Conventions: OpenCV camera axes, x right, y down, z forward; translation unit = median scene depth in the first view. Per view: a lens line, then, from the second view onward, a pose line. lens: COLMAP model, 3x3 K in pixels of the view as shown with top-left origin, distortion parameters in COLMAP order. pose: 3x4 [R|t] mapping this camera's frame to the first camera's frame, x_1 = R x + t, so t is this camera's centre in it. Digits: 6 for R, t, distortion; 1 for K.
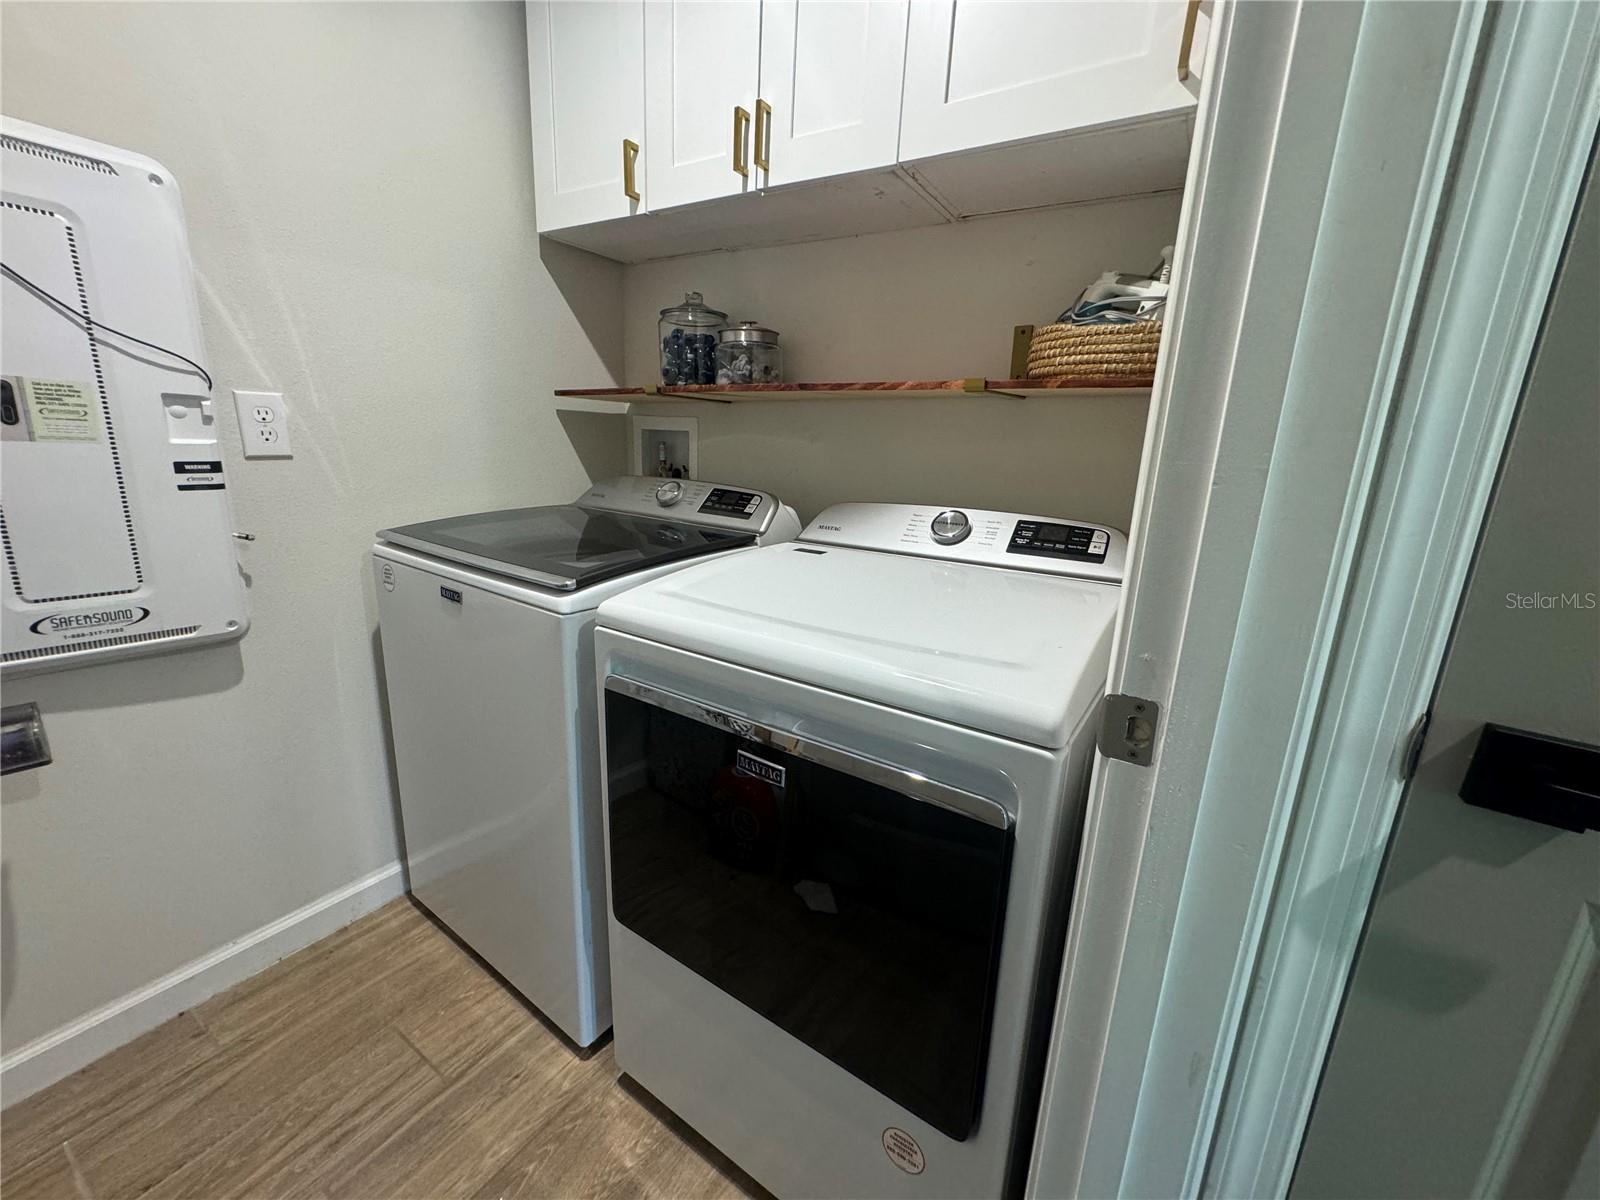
lens RADIAL K [[639.3, 0, 799.6], [0, 639.3, 594.2], [0, 0, 1]] dist [-0.002128, 0.000169]
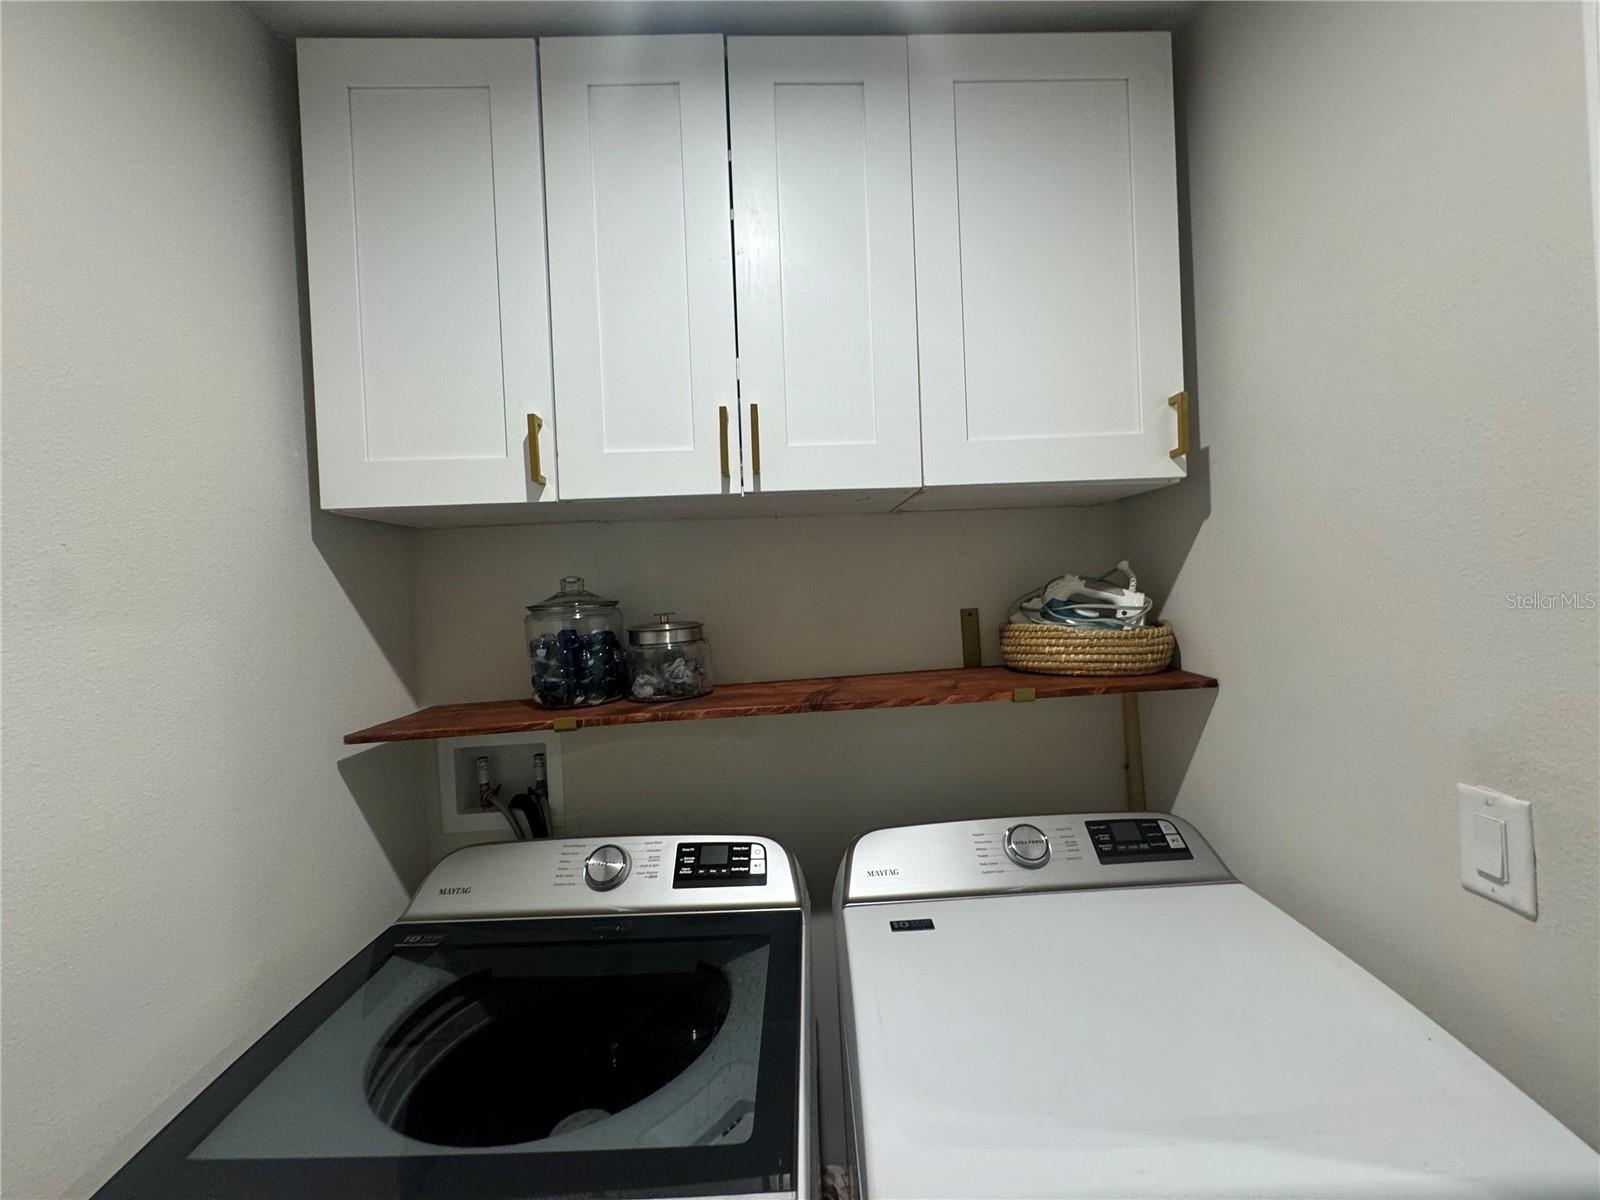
lens RADIAL K [[639.3, 0, 804.7], [0, 639.3, 599.9], [0, 0, 1]] dist [-0.002128, 0.000169]
pose [[0.819673, -0.090263, 0.565676, -0.488501], [0.214768, 0.963899, -0.157395, -0.348712], [-0.531048, 0.250501, 0.809468, 0.314726]]
